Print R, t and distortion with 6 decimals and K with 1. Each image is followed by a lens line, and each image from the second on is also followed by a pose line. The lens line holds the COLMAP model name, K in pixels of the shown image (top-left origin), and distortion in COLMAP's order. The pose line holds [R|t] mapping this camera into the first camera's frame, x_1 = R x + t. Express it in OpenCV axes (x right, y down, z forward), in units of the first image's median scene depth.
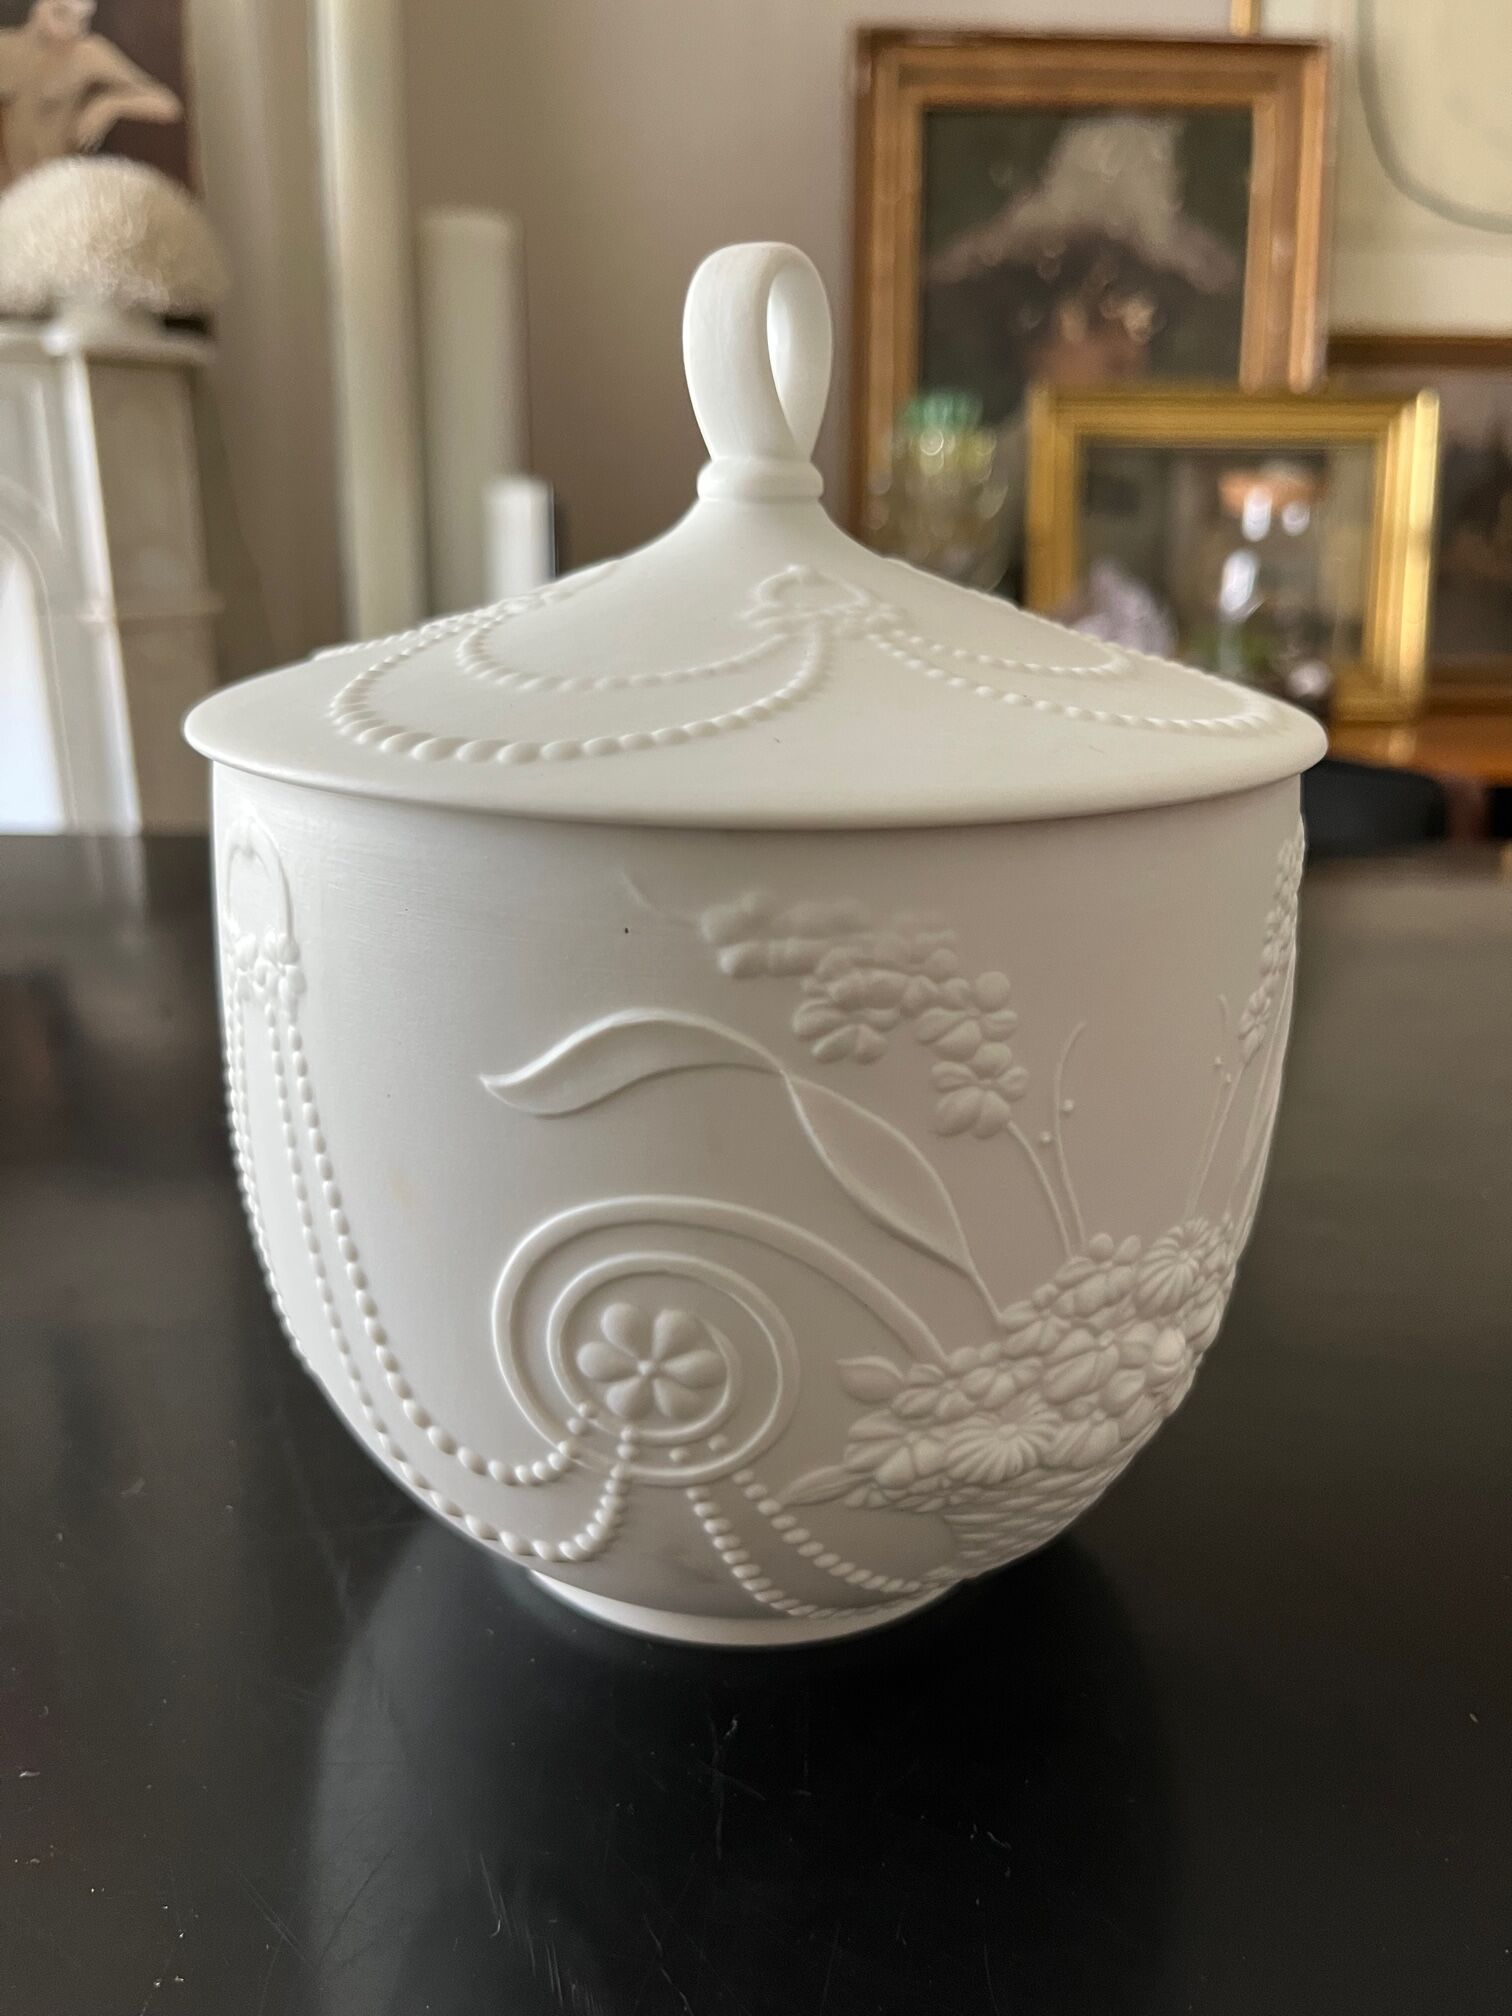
lens RADIAL K [[1624.2, 0, 789.7], [0, 1624.2, 1014.1], [0, 0, 1]] dist [0.076584, -0.157258]
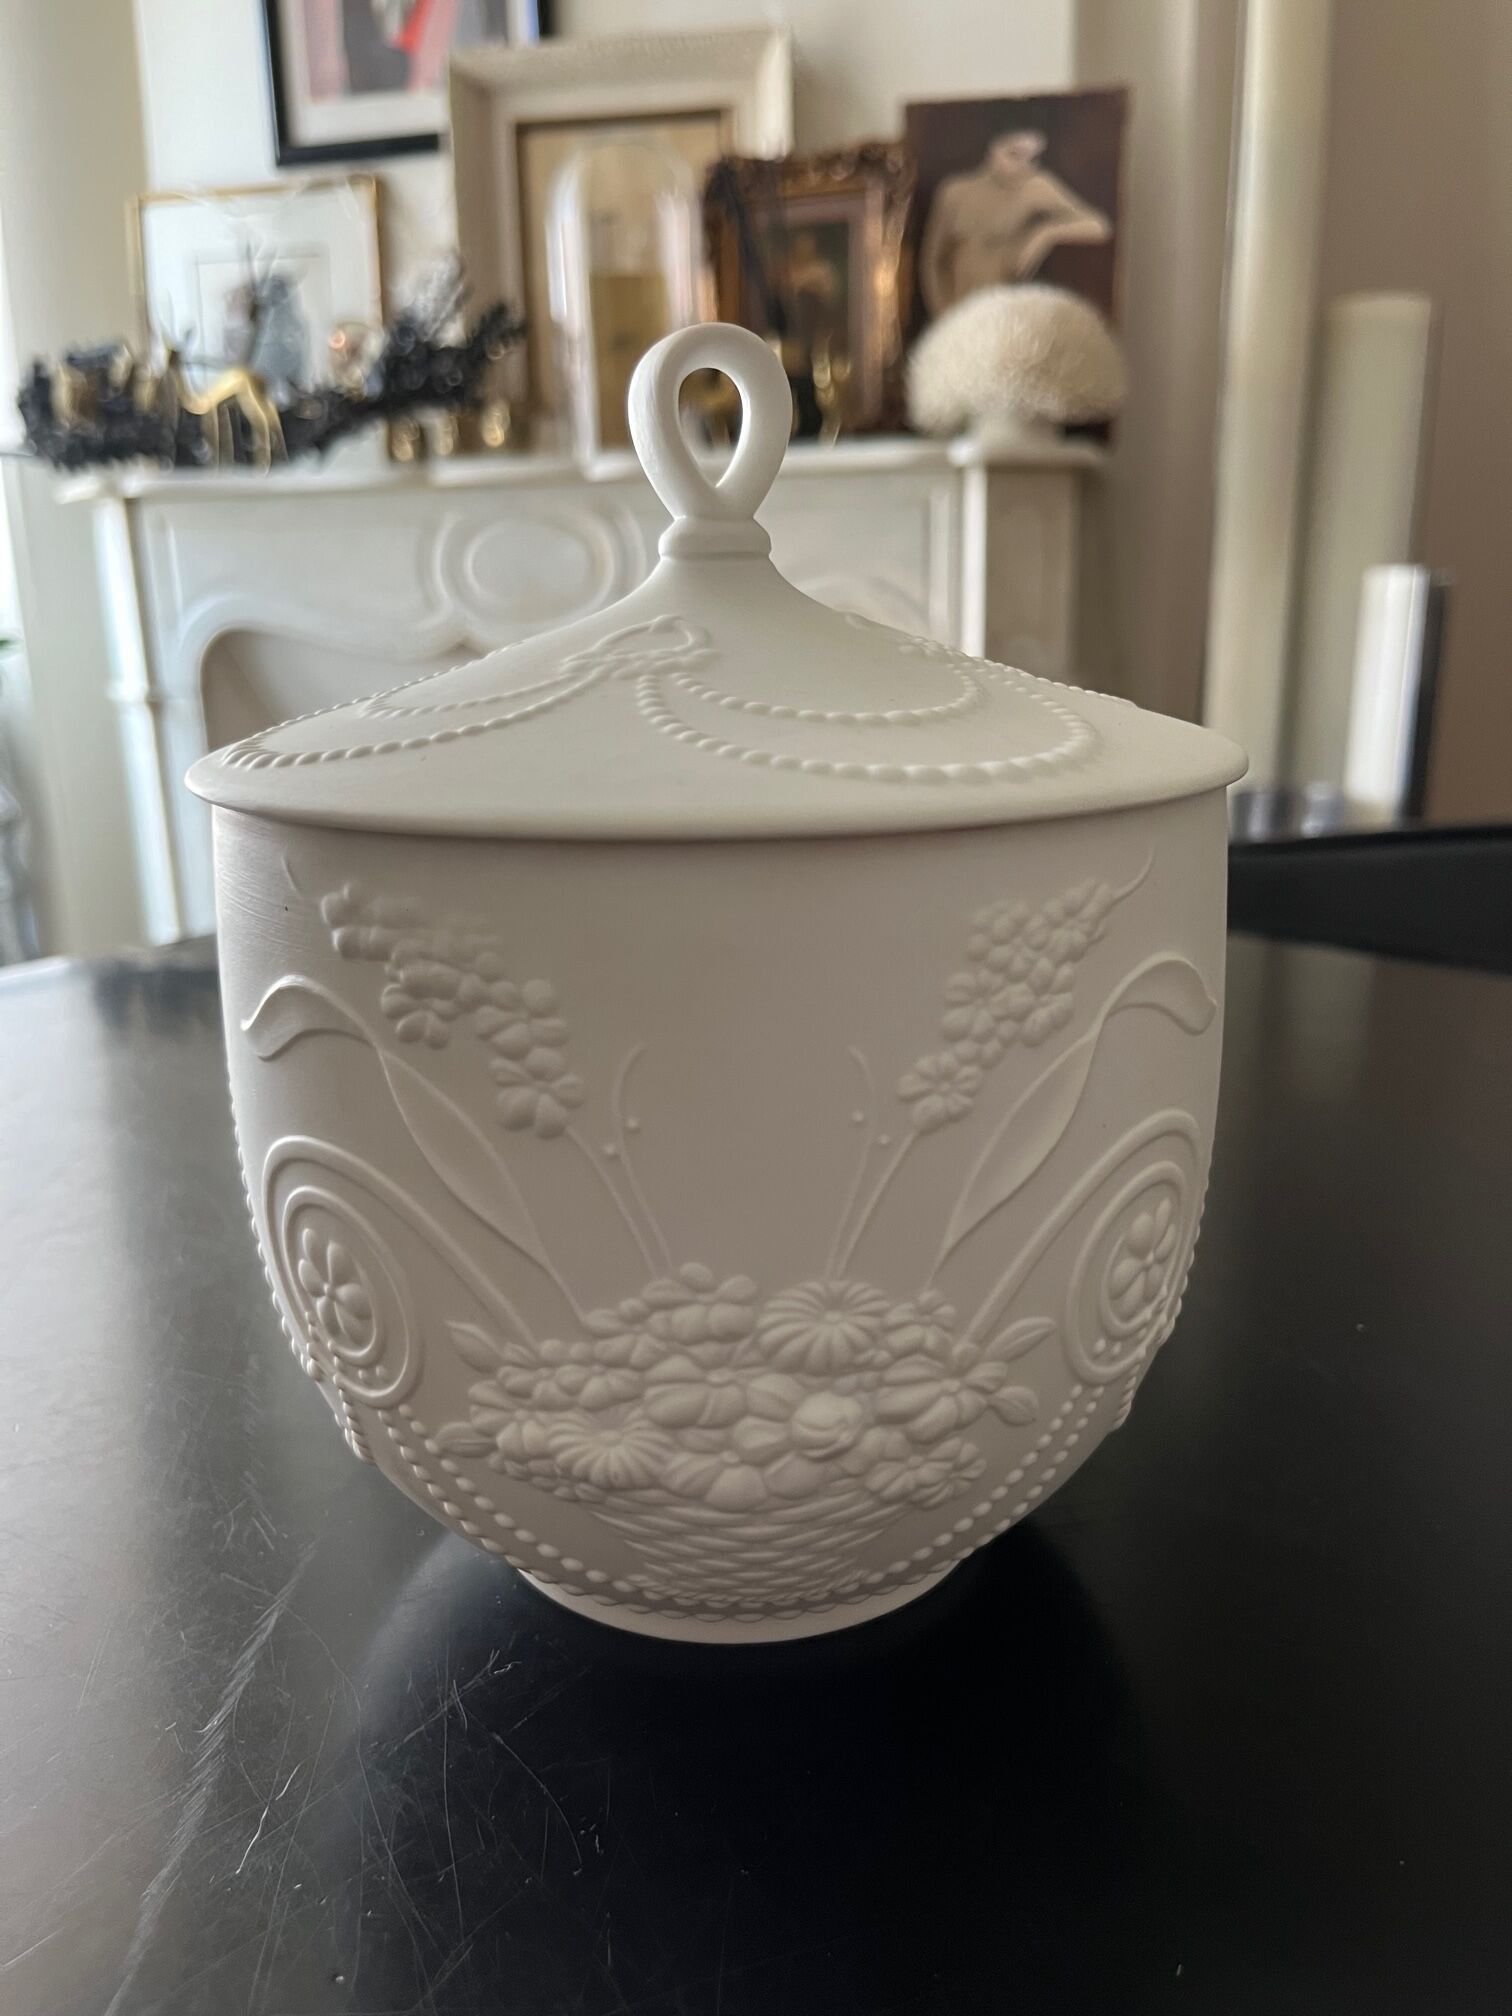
lens RADIAL K [[1624.2, 0, 789.7], [0, 1624.2, 1014.1], [0, 0, 1]] dist [0.076584, -0.157258]
pose [[0.820161, 0.122273, -0.558914, 0.122506], [-0.151670, 0.988411, -0.006330, -0.003133], [0.551662, 0.089962, 0.829202, 0.029013]]
